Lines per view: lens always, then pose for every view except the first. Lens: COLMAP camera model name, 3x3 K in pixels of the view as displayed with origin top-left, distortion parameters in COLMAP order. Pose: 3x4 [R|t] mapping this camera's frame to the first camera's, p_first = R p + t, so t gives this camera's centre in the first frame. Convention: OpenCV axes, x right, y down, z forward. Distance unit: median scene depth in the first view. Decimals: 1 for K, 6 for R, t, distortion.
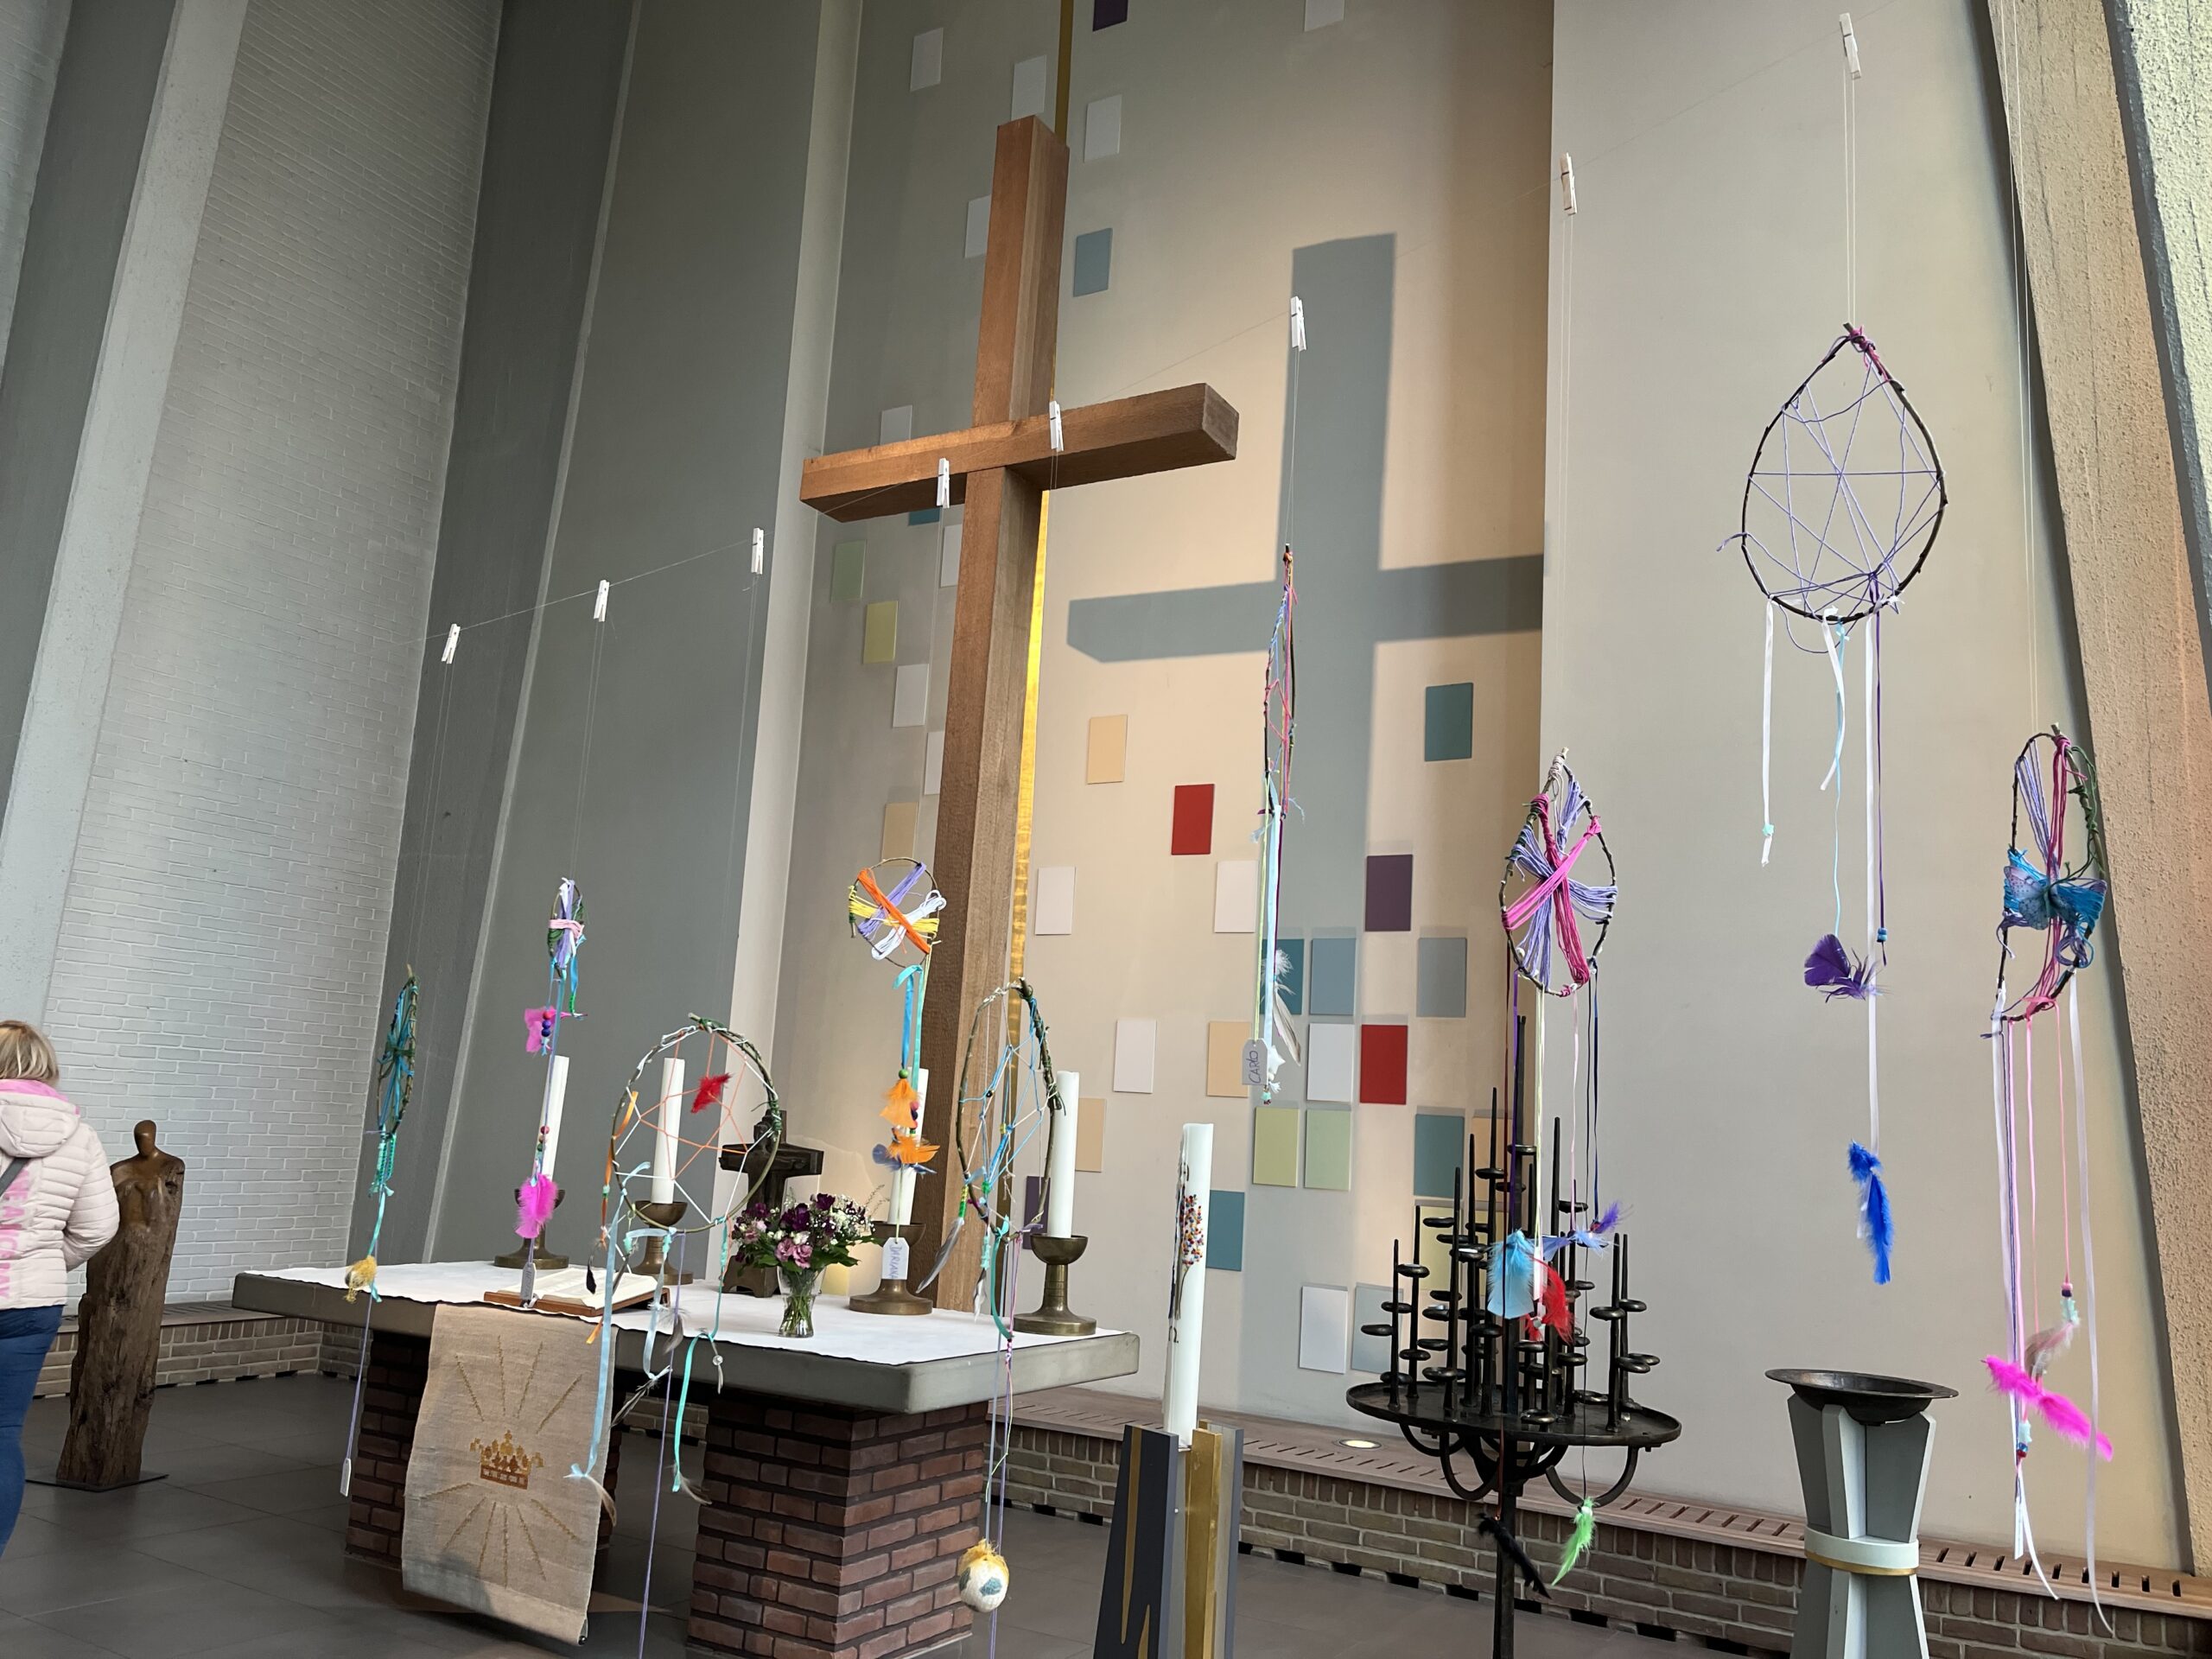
lens RADIAL K [[1663.7, 0, 1095.3], [0, 1663.7, 828.3], [0, 0, 1]] dist [-0.004183, -0.013171]
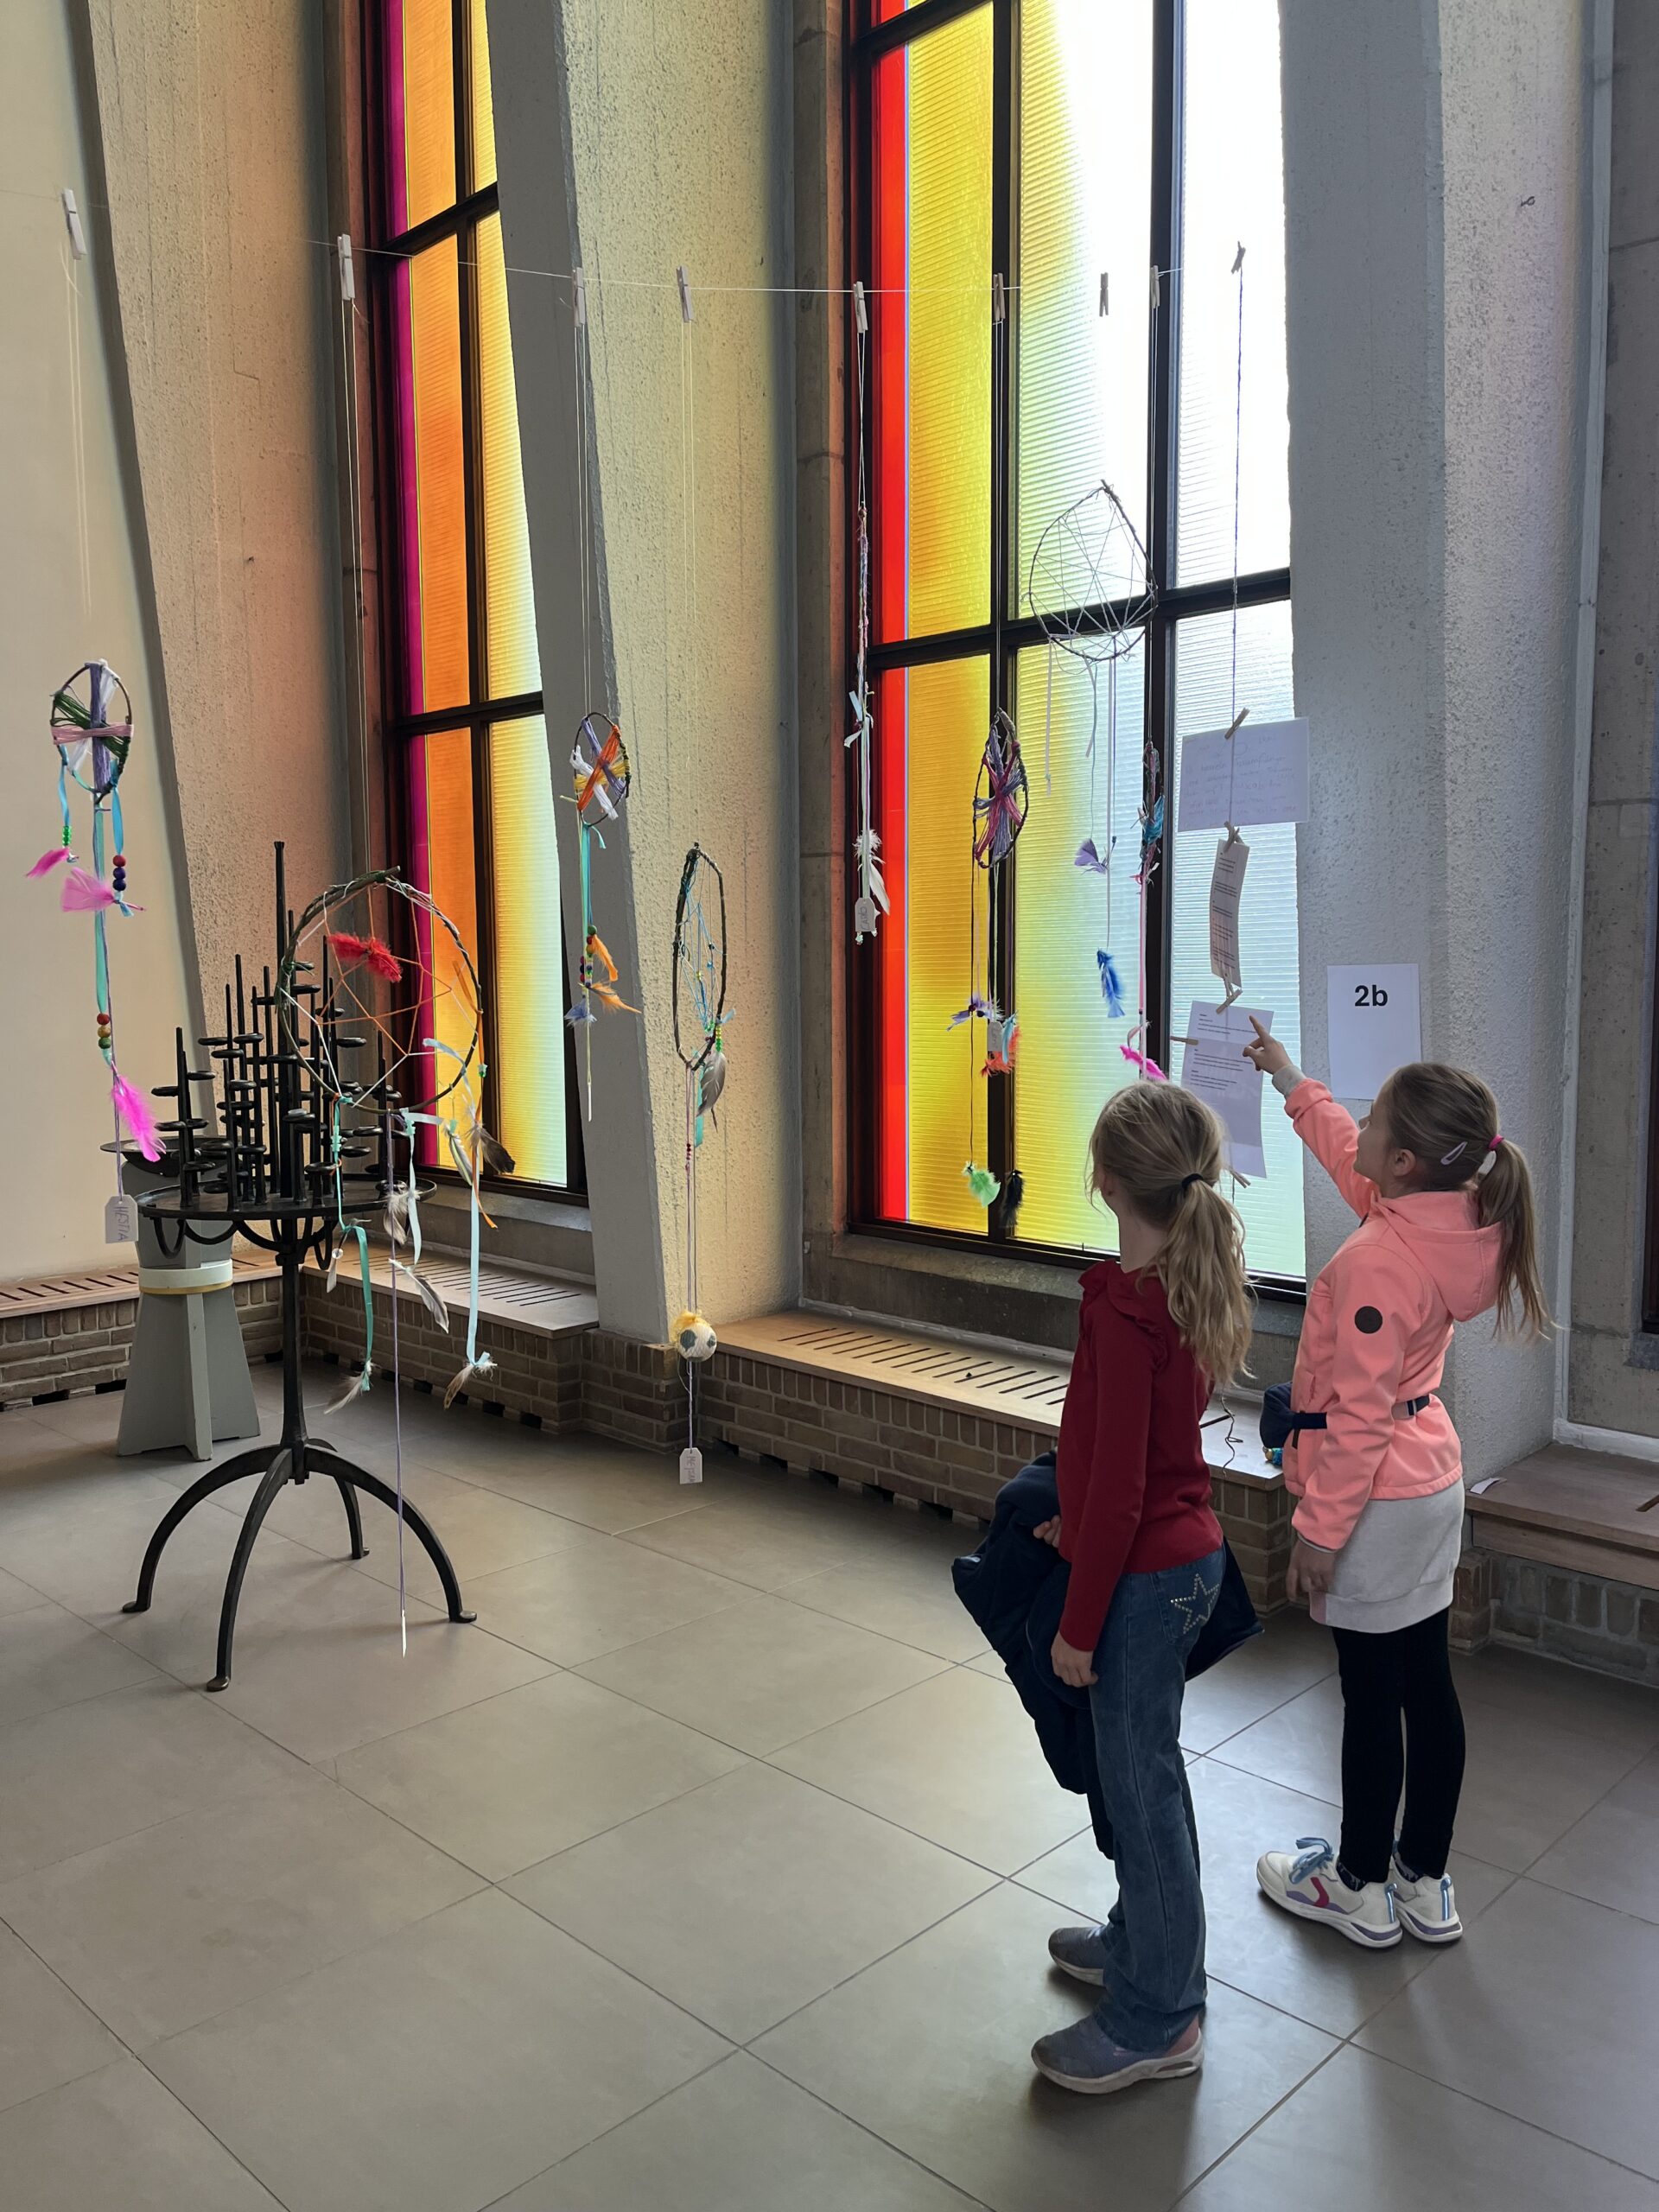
lens RADIAL K [[1663.7, 0, 820.9], [0, 1663.7, 1106.0], [0, 0, 1]] dist [-0.004183, -0.013171]
pose [[0.254599, -0.149486, 0.955423, -0.626610], [-0.146602, 0.970595, 0.190926, 0.019048], [-0.955870, -0.188677, 0.225197, 0.352115]]
